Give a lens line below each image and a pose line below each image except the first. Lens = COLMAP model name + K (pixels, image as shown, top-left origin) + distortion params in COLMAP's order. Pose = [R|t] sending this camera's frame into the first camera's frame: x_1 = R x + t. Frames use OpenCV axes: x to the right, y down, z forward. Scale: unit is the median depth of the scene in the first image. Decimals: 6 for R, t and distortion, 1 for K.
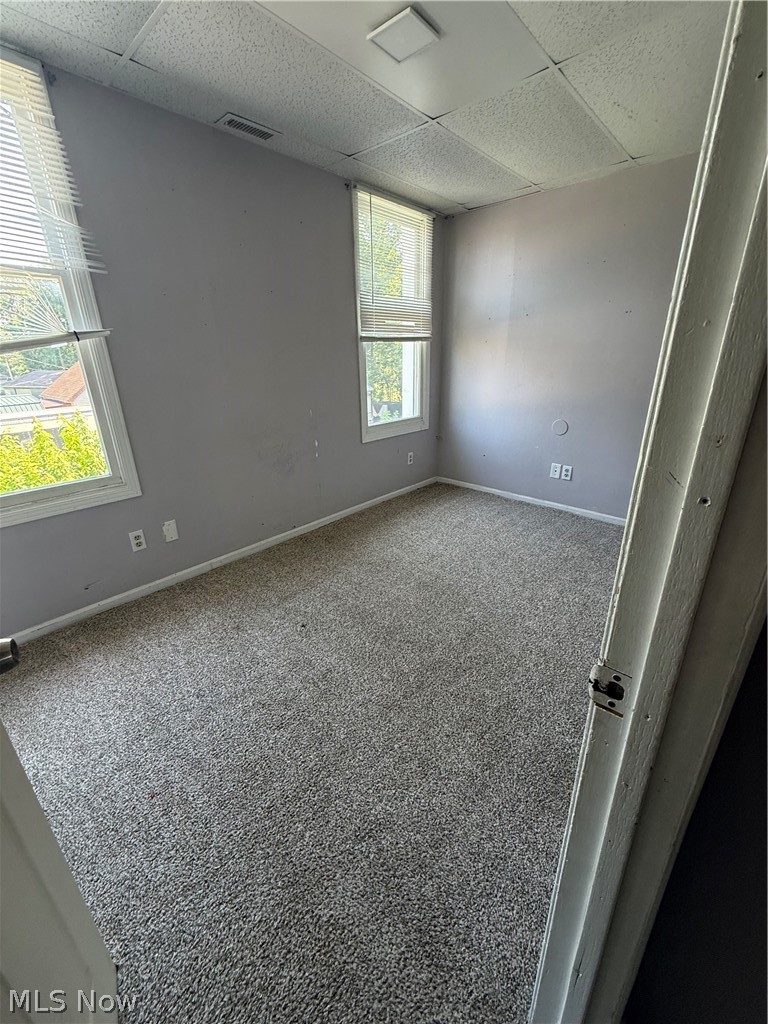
lens RADIAL K [[408.2, 0, 385.4], [0, 408.2, 510.7], [0, 0, 1]] dist [0.000716, 0.000277]
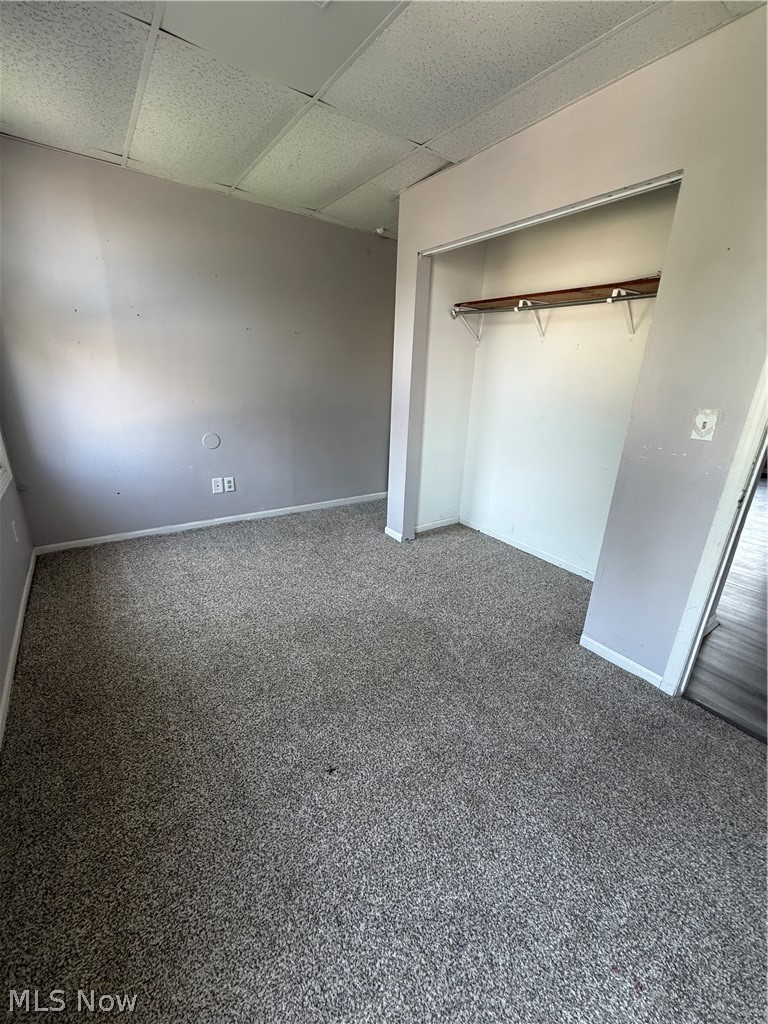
lens RADIAL K [[408.2, 0, 383.9], [0, 408.2, 508.5], [0, 0, 1]] dist [0.000716, 0.000277]
pose [[0.213191, -0.296706, 0.930868, -0.409325], [0.310819, 0.923868, 0.223290, -0.141617], [-0.926251, 0.241728, 0.289183, 0.379366]]
